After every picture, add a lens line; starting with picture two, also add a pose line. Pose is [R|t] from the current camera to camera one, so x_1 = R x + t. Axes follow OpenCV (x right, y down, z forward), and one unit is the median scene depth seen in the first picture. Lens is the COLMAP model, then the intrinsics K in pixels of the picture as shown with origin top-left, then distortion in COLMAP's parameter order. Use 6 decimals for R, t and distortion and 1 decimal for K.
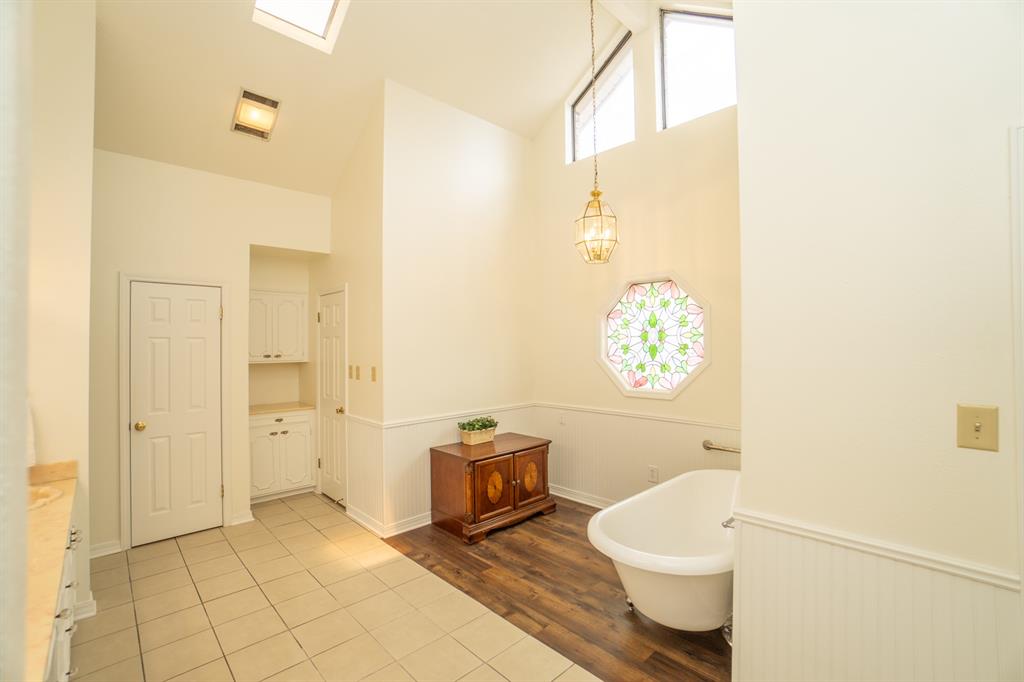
lens RADIAL K [[445.4, 0, 511.3], [0, 445.4, 343.0], [0, 0, 1]] dist [-0.036394, 0.001885]
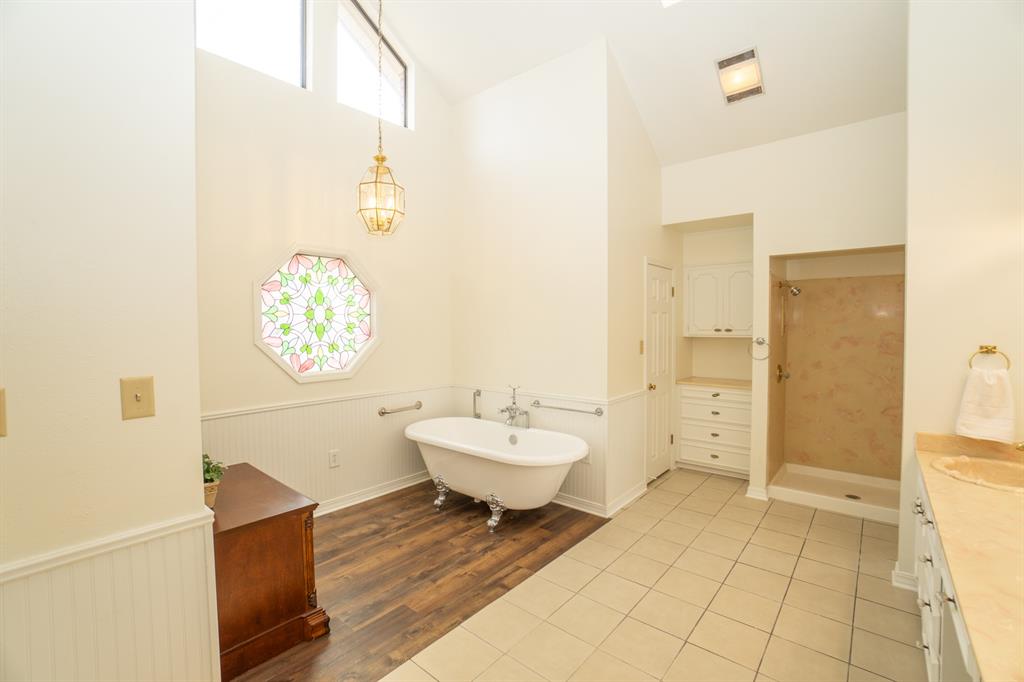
lens RADIAL K [[445.4, 0, 508.7], [0, 445.4, 338.0], [0, 0, 1]] dist [-0.036394, 0.001885]
pose [[-0.087865, -0.025325, 0.995810, -0.654237], [-0.000809, 0.999678, 0.025352, 0.010349], [-0.996132, 0.001422, -0.087857, 0.700850]]
